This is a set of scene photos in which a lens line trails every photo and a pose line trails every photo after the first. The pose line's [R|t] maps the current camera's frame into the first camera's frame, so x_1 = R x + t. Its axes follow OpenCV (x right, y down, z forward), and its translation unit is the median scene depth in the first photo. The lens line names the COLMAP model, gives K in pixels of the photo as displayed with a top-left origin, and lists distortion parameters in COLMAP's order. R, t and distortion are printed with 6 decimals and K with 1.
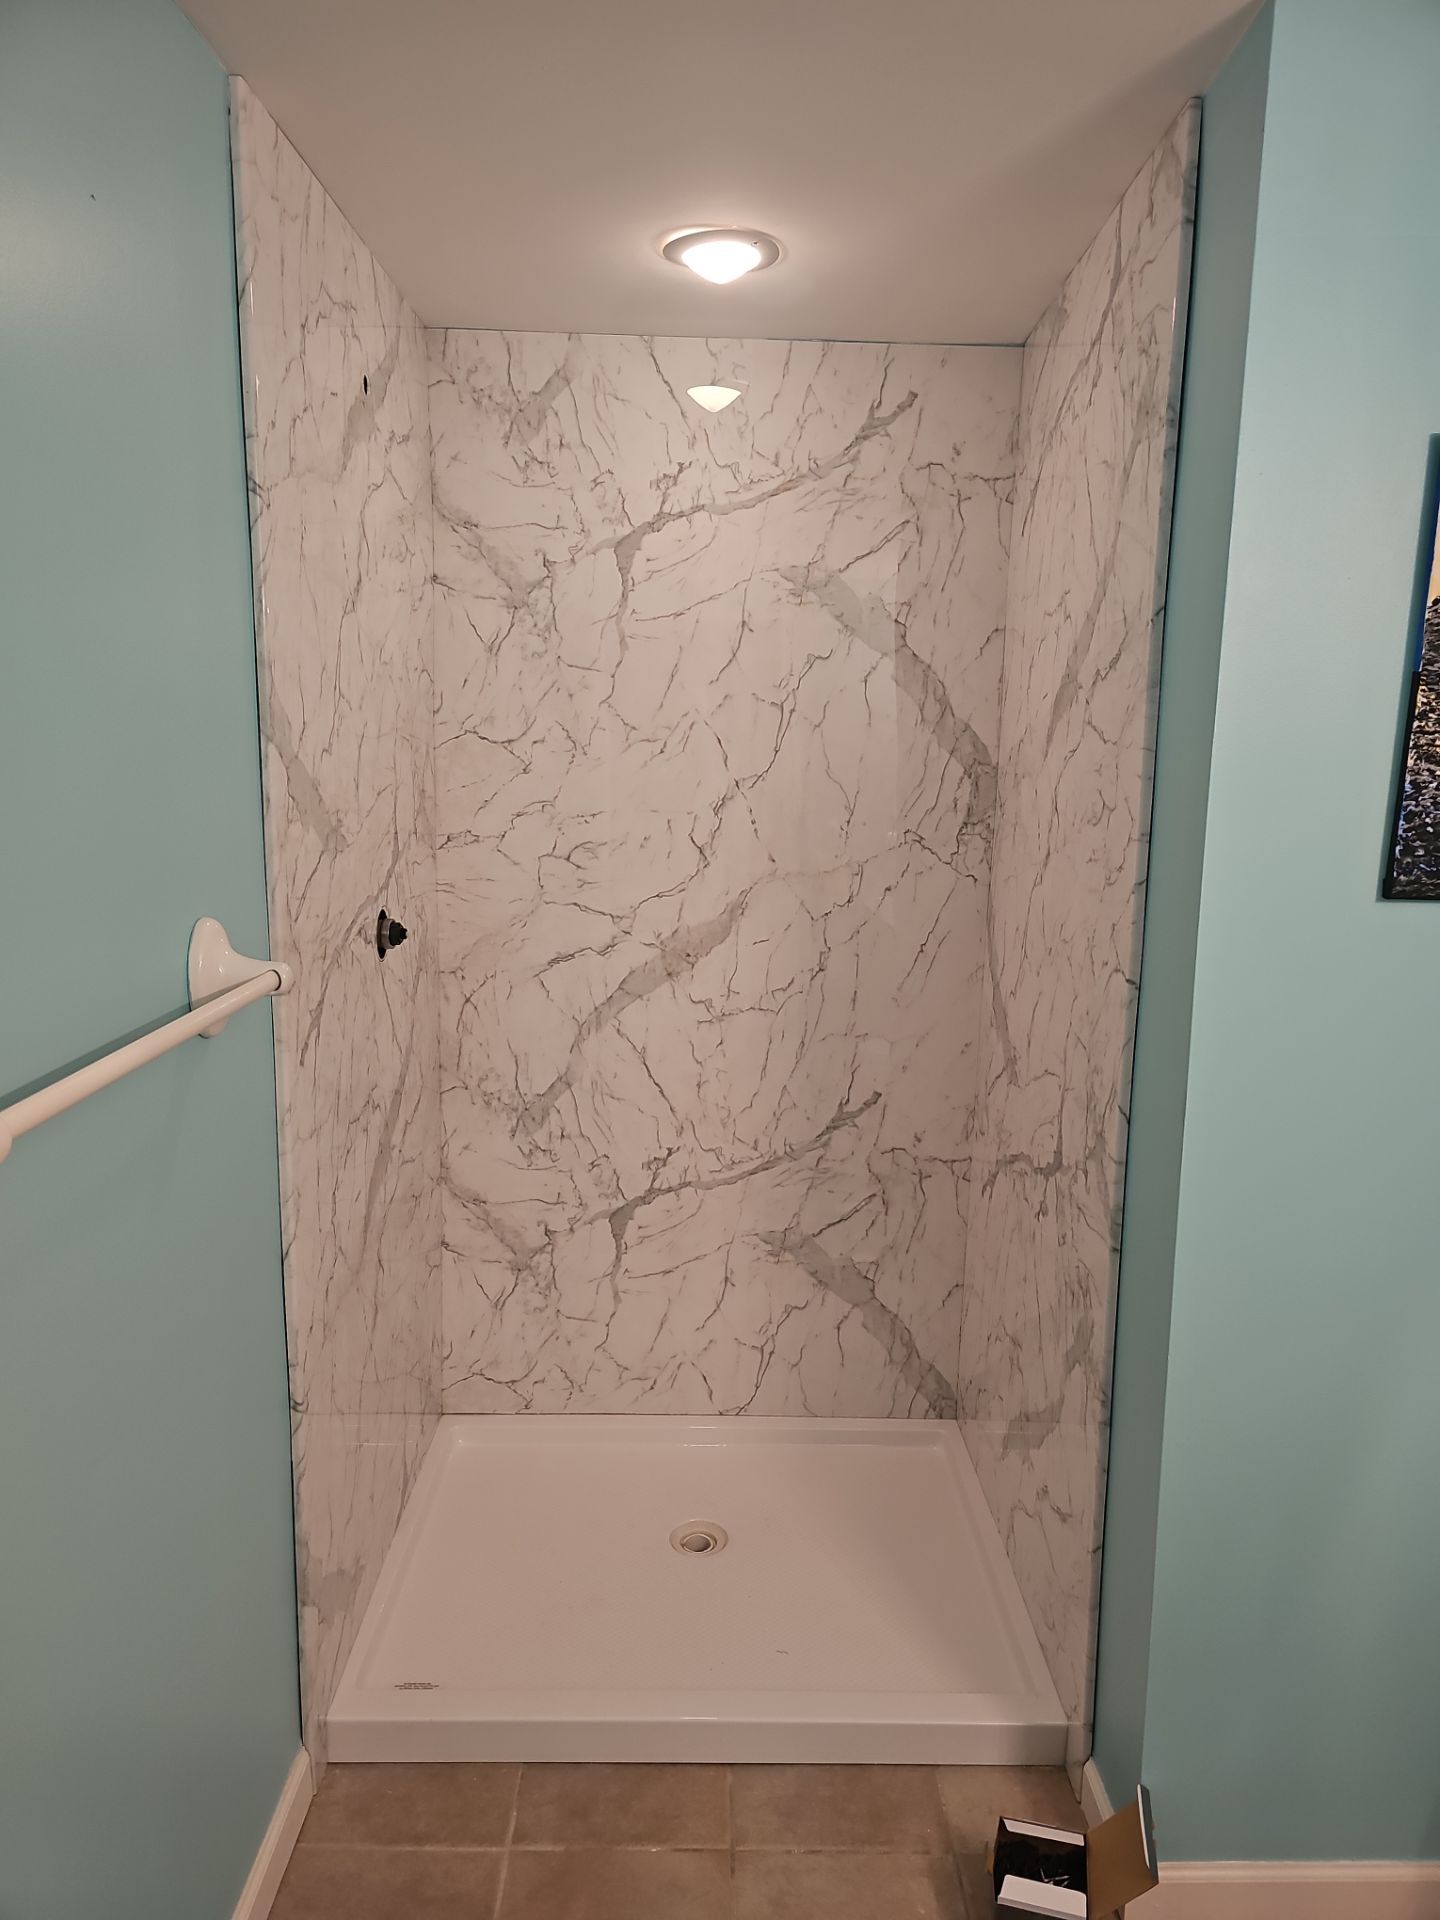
lens RADIAL K [[1319.8, 0, 725.4], [0, 1319.8, 962.4], [0, 0, 1]] dist [0.036686, -0.039359]
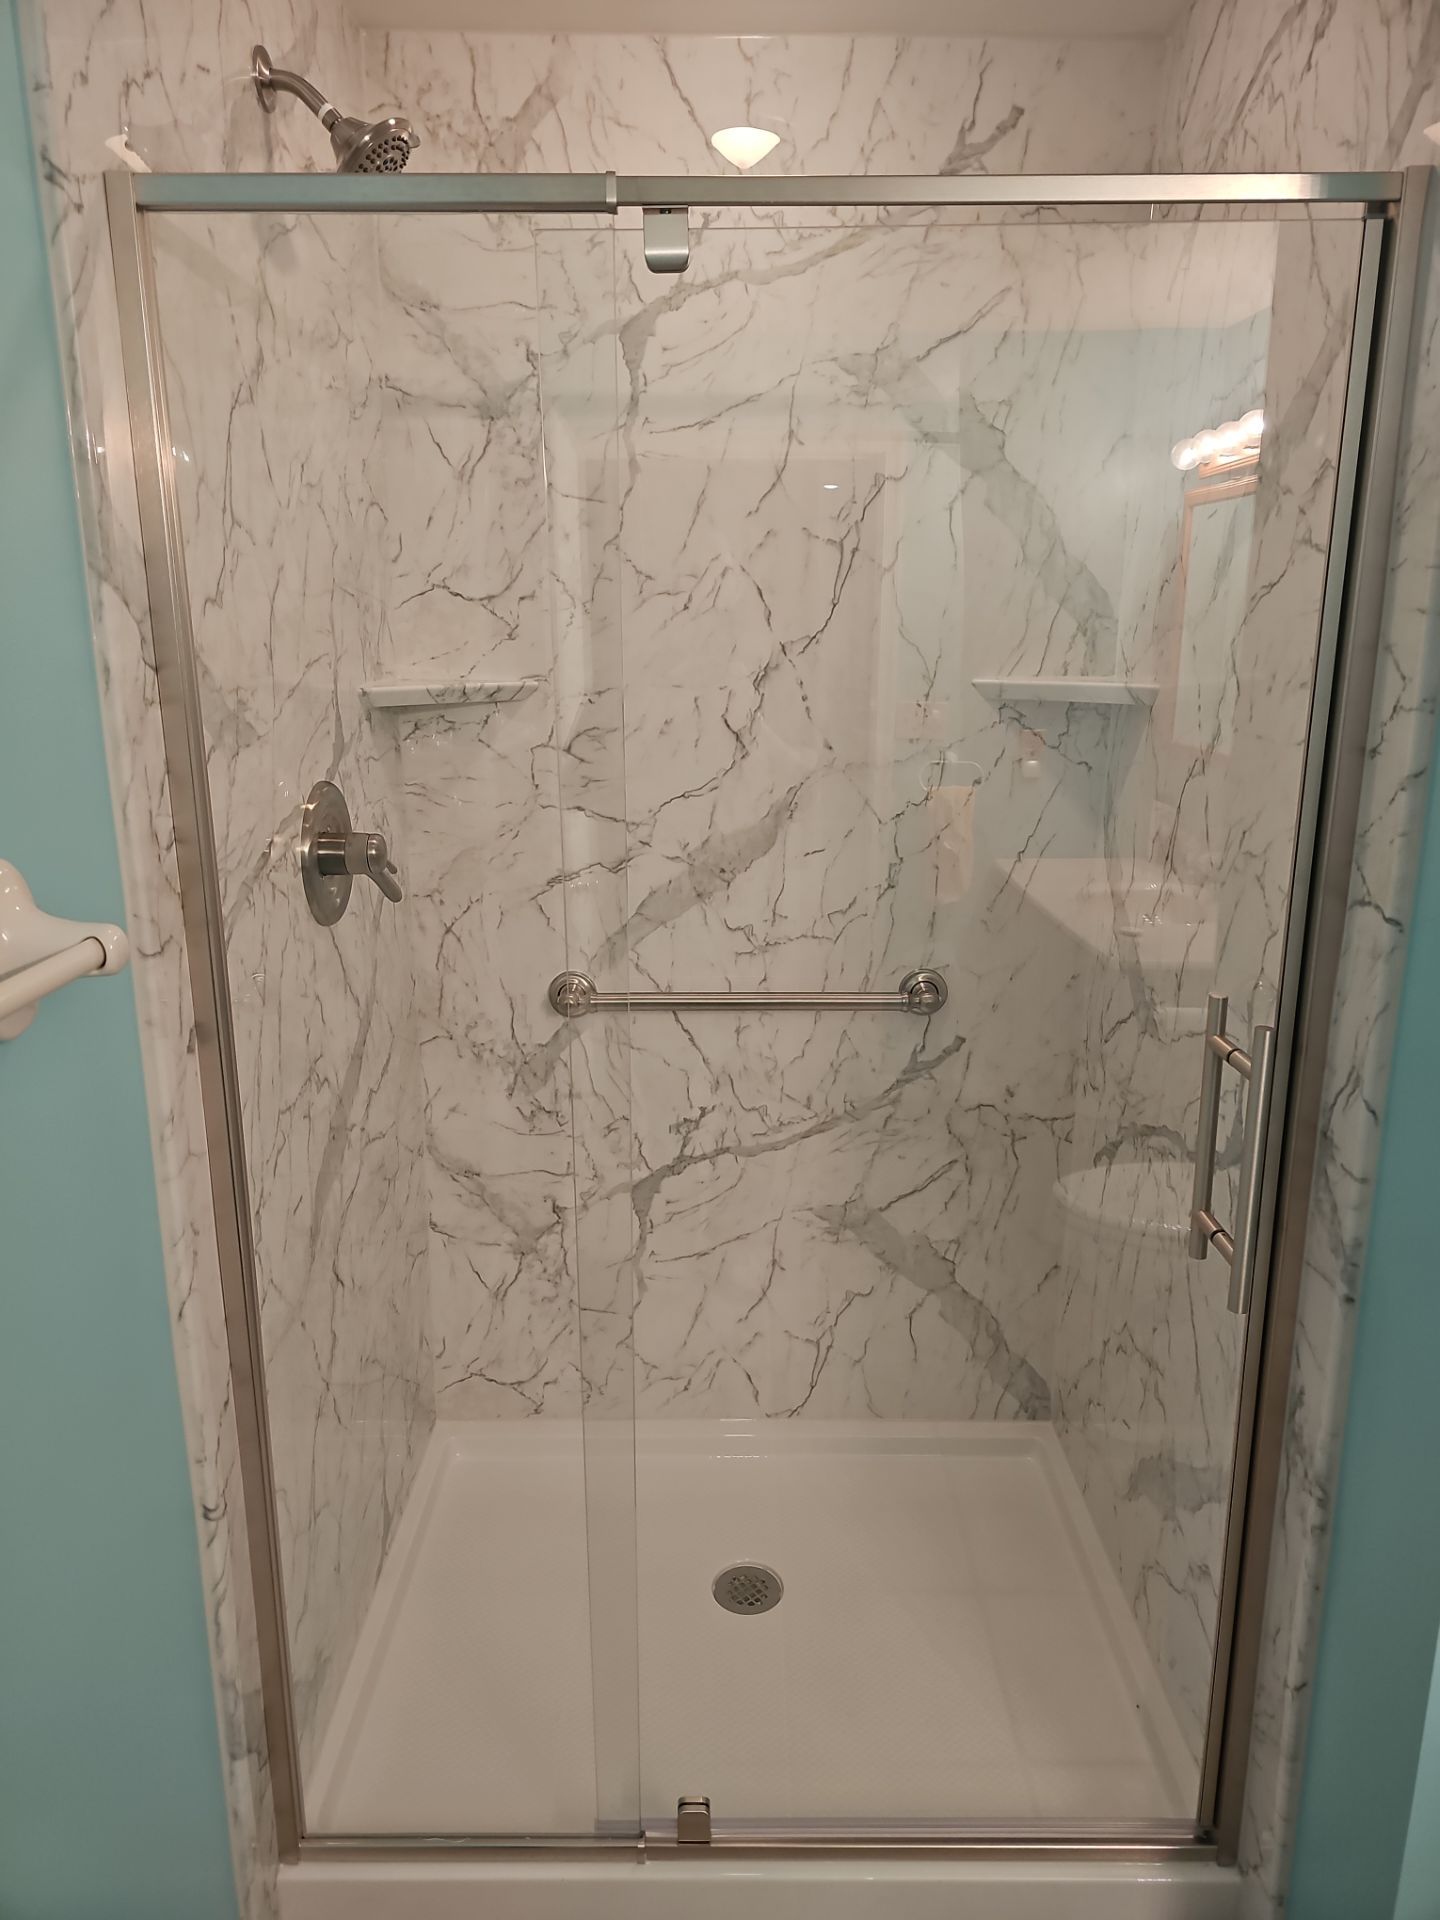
lens RADIAL K [[1319.8, 0, 721.8], [0, 1319.8, 952.5], [0, 0, 1]] dist [0.036686, -0.039359]
pose [[0.999775, -0.013014, -0.016779, -0.017772], [0.014286, 0.996845, 0.078083, -0.019602], [0.015710, -0.078305, 0.996806, 0.223043]]
